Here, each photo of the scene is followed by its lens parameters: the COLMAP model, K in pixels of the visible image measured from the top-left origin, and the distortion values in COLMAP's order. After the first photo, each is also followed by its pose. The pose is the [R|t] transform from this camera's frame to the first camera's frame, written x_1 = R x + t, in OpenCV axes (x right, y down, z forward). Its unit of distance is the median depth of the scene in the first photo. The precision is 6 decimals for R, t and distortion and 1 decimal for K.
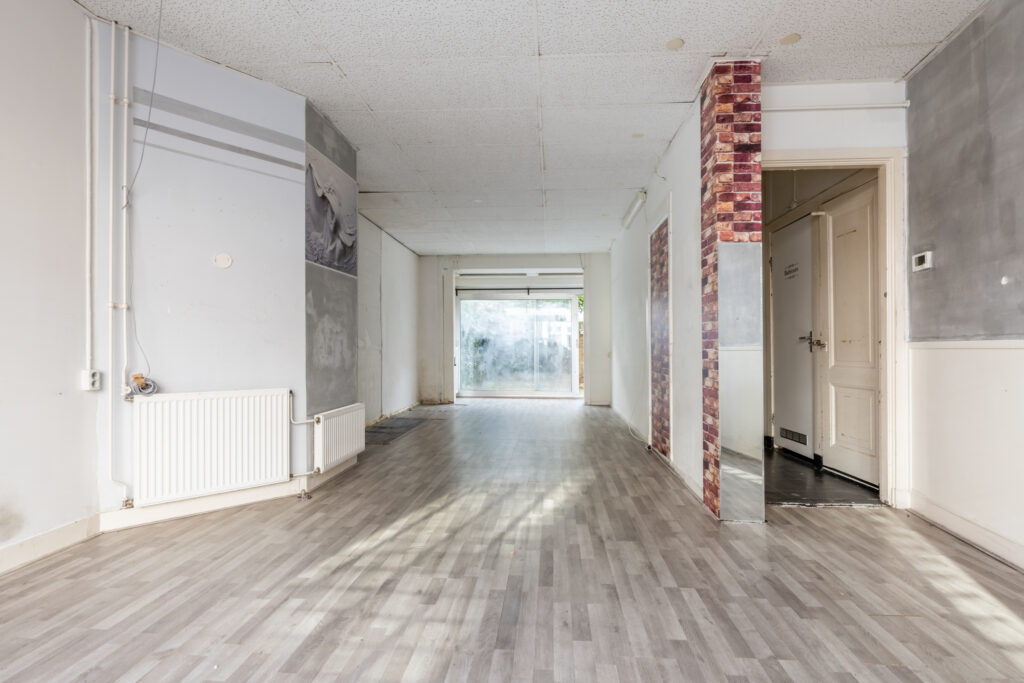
lens RADIAL K [[488.2, 0, 512.0], [0, 488.2, 341.5], [0, 0, 1]] dist [-0.008723, 0.000290]
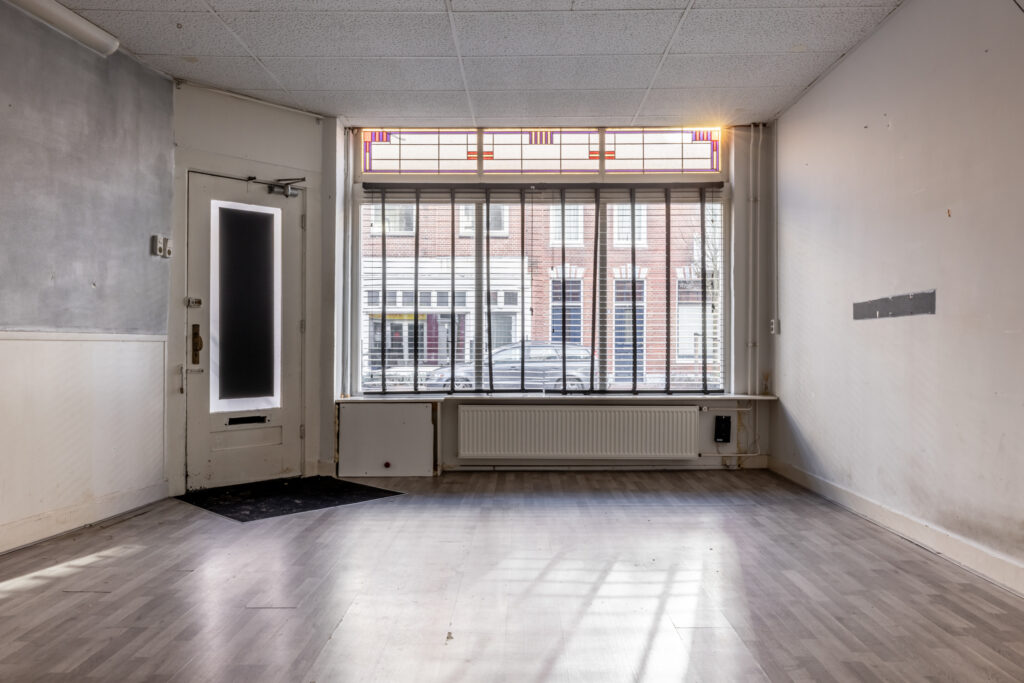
lens RADIAL K [[765.7, 0, 512.0], [0, 765.7, 341.5], [0, 0, 1]] dist [0.002776, 0.001082]
pose [[-0.997749, -0.002909, -0.066994, -0.014468], [-0.001789, 0.999858, -0.016767, 0.028461], [0.067033, -0.016609, -0.997612, 1.743283]]
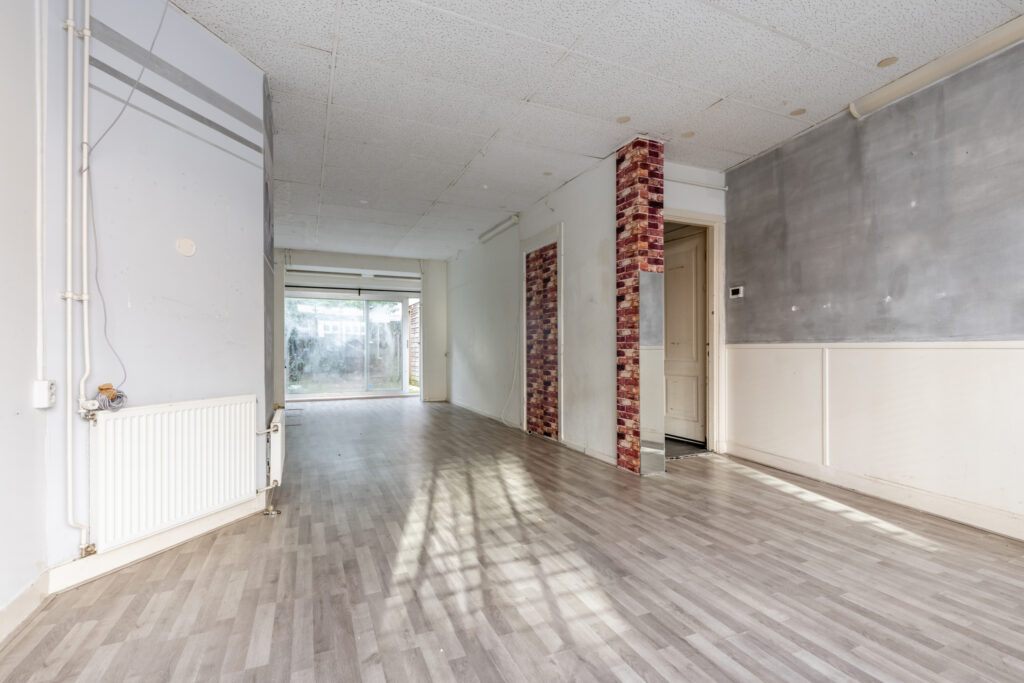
lens RADIAL K [[470.3, 0, 513.9], [0, 470.3, 342.9], [0, 0, 1]] dist [0.002129, -0.000104]
pose [[0.880650, 0.002351, 0.473762, -0.509525], [-0.003611, 0.999992, 0.001749, -0.003474], [-0.473754, -0.003251, 0.880651, 0.008408]]
